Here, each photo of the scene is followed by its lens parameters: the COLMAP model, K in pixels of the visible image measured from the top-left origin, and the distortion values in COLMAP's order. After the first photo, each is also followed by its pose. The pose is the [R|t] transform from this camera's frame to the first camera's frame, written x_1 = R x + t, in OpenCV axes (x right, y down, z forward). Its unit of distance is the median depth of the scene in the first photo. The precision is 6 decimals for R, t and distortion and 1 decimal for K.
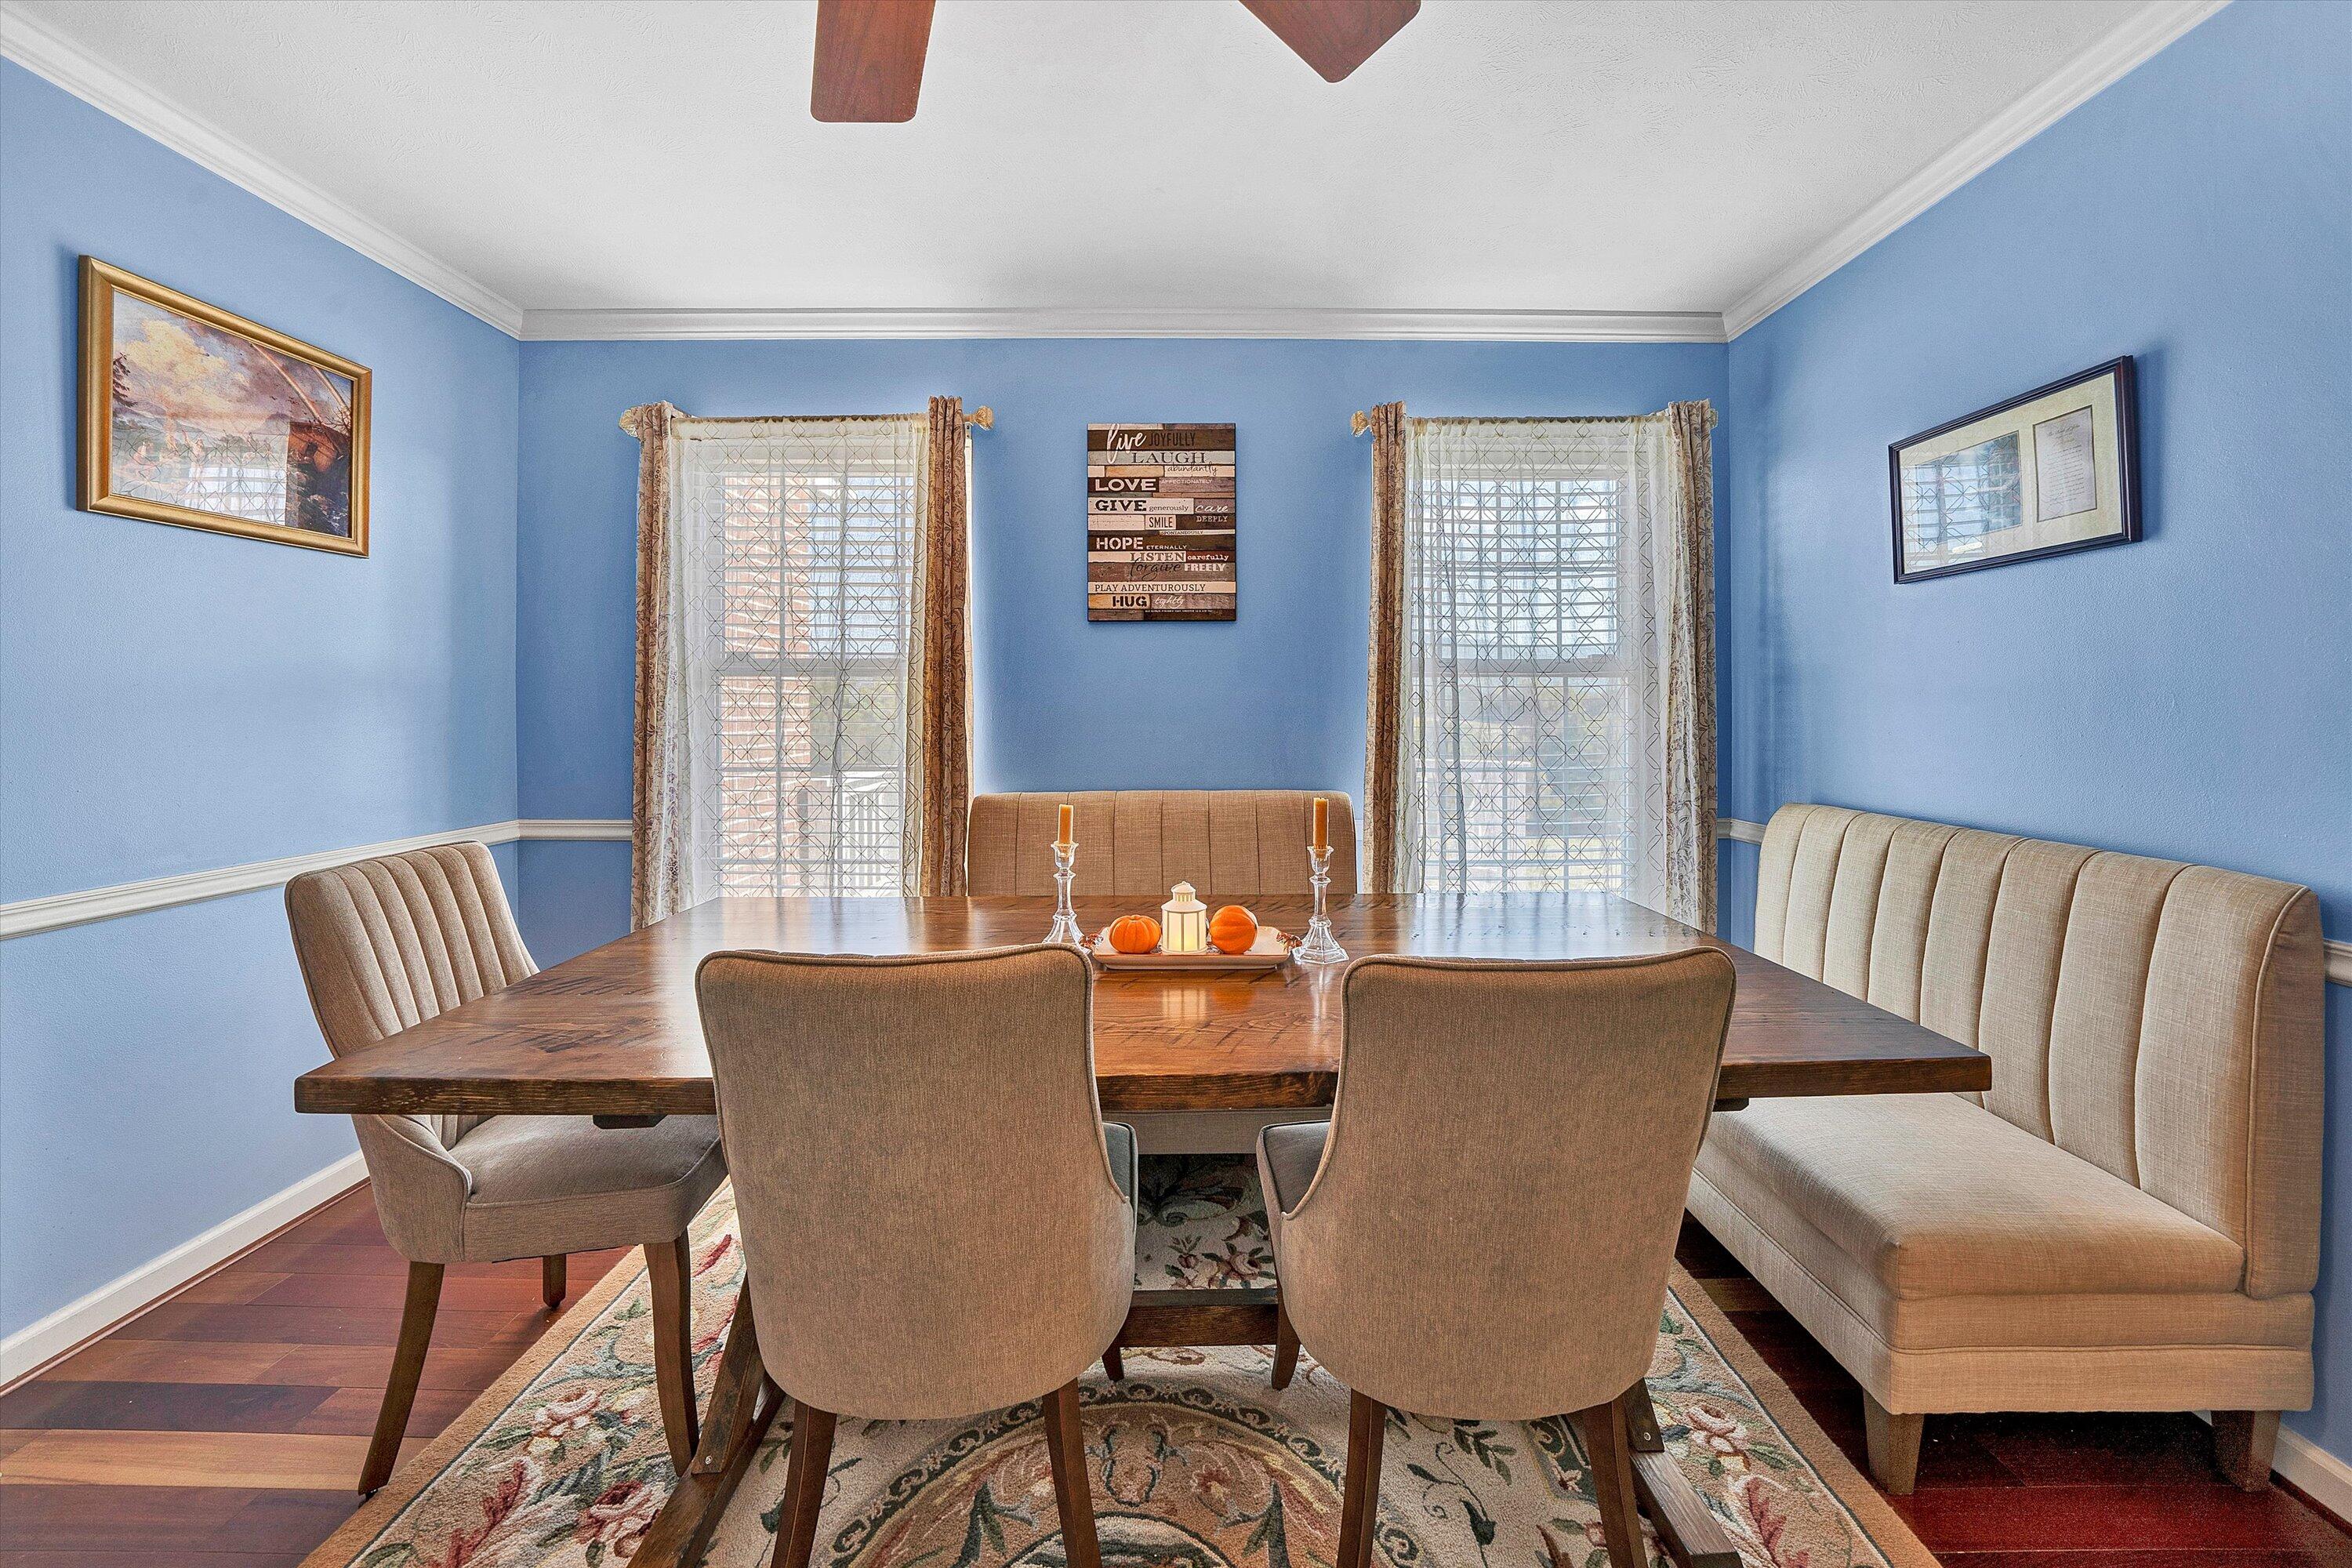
lens RADIAL K [[835.4, 0, 1172.6], [0, 835.4, 711.5], [0, 0, 1]] dist [-0.021338, 0.001486]
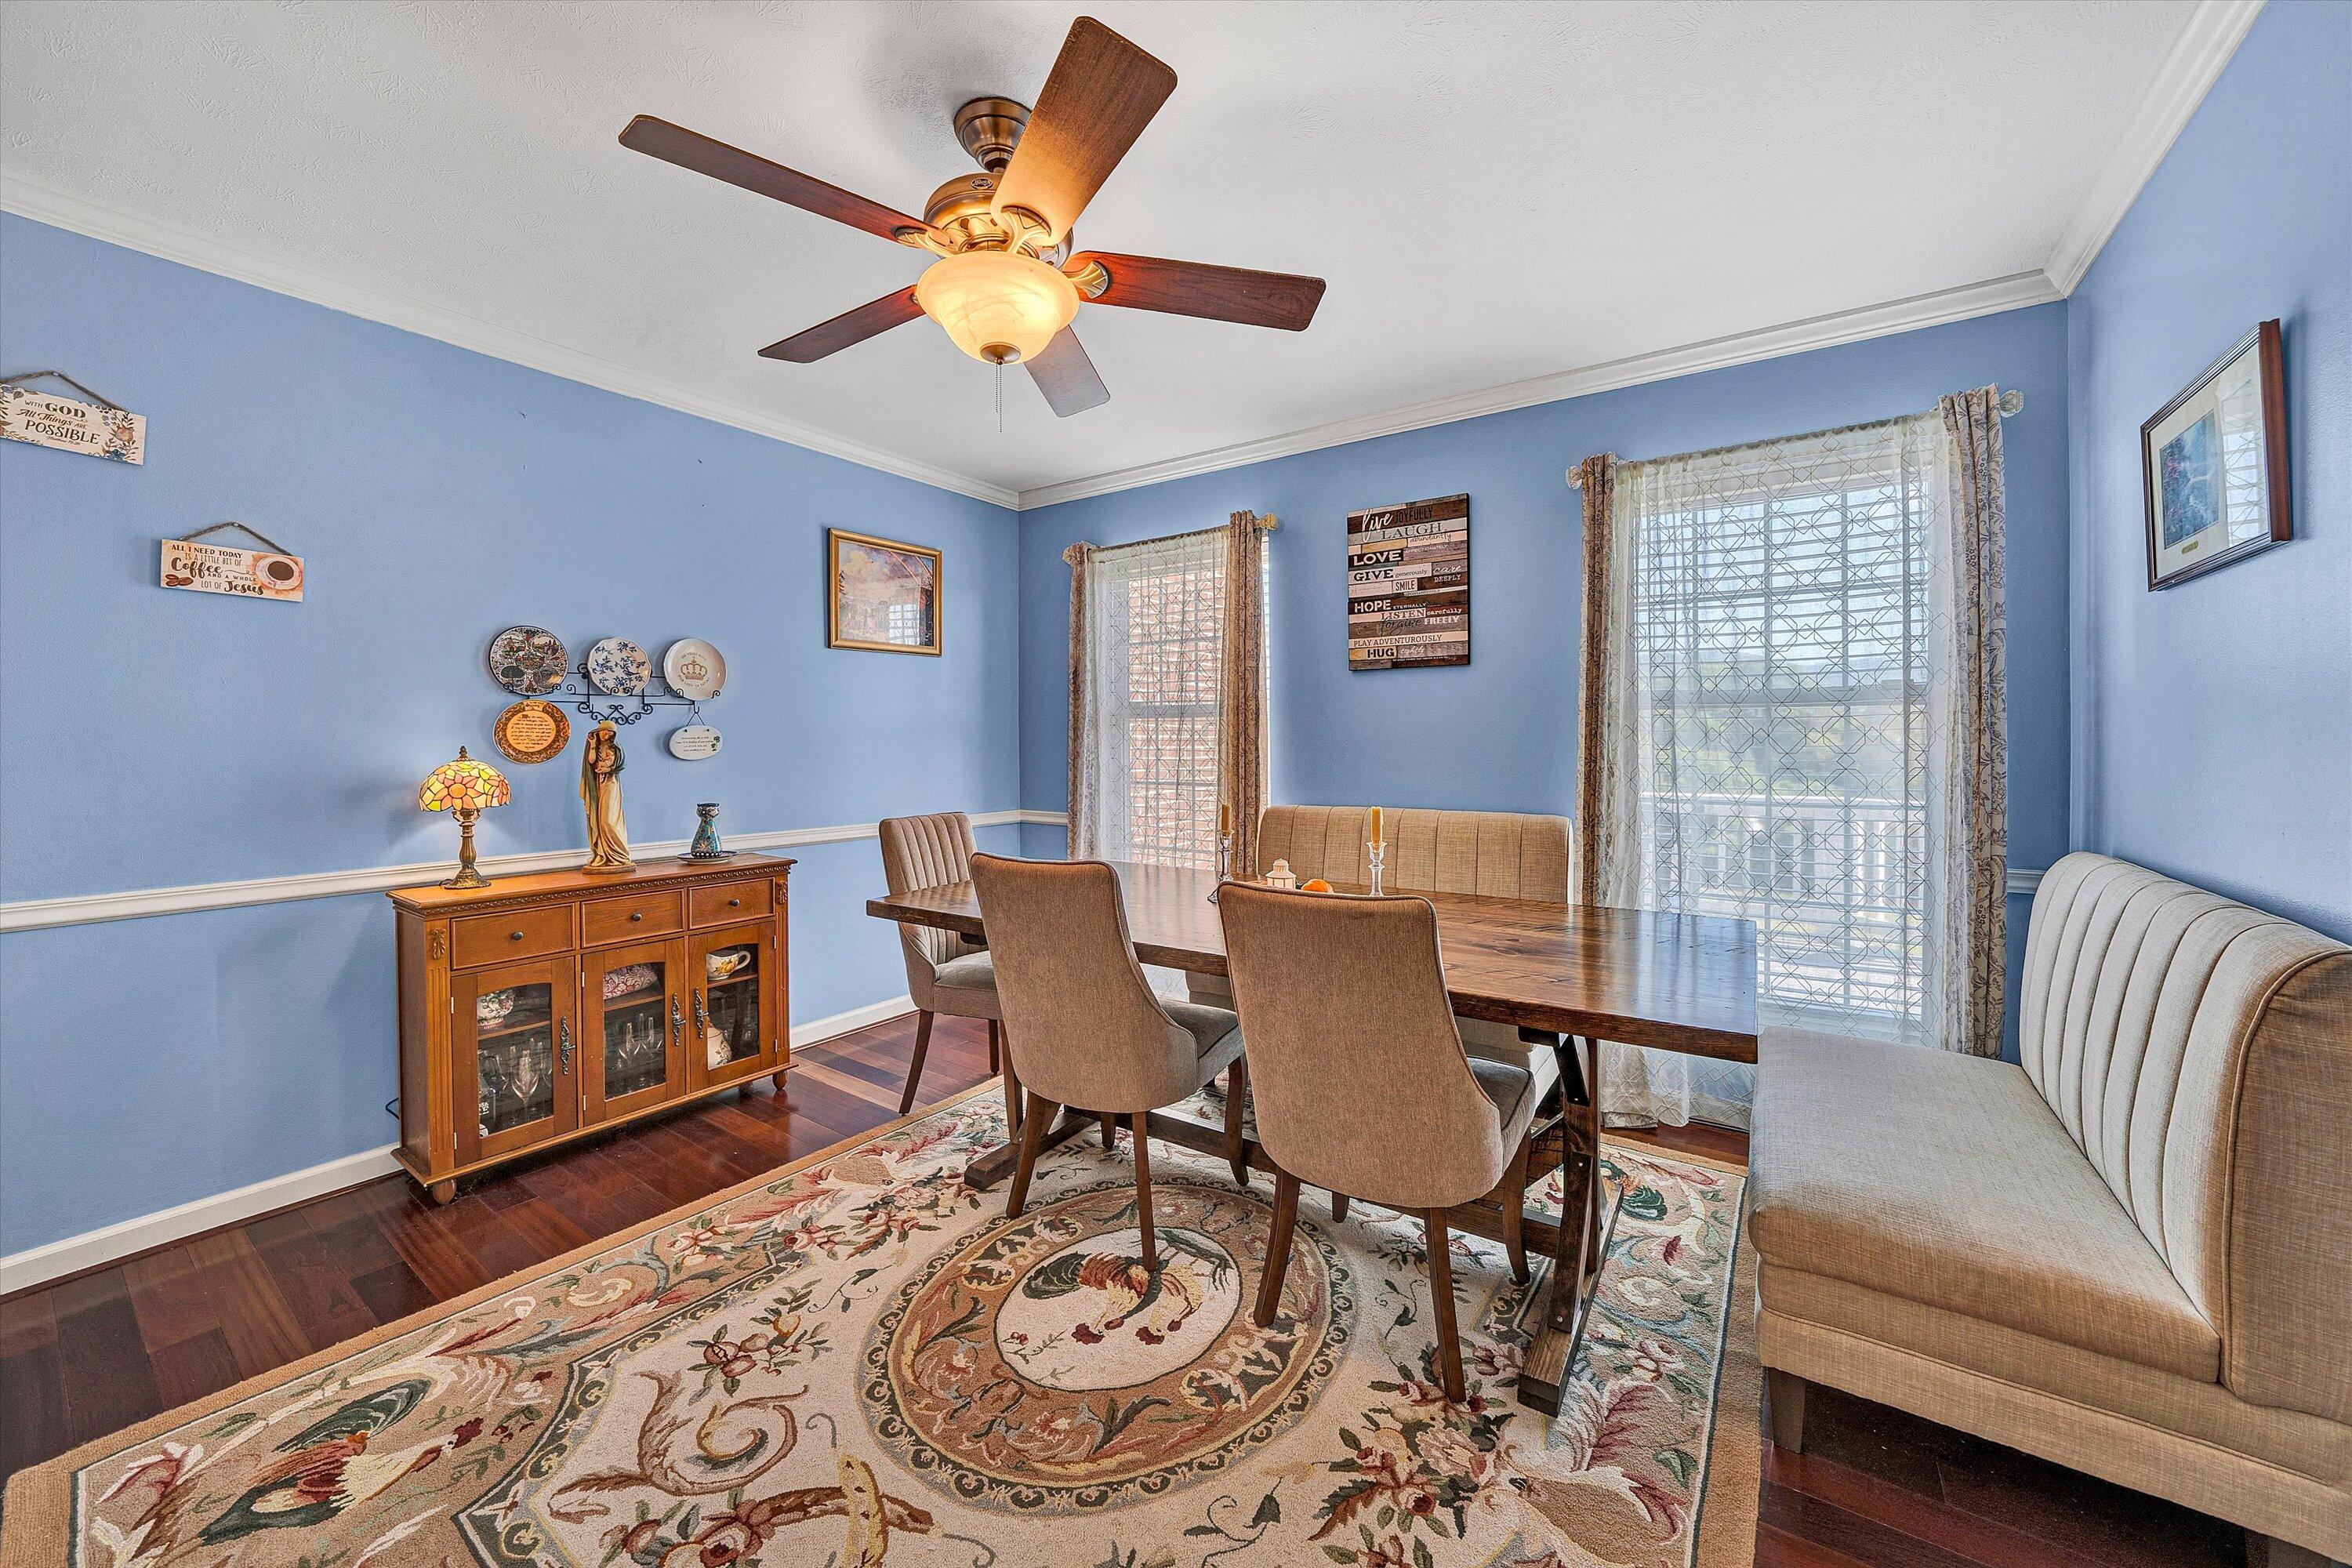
lens RADIAL K [[854.9, 0, 1176.2], [0, 854.9, 751.0], [0, 0, 1]] dist [-0.018117, 0.000994]
pose [[0.822256, 0.006170, -0.569084, 0.421015], [-0.000307, 0.999946, 0.010398, -0.001195], [0.569117, -0.008375, 0.822214, -0.203797]]
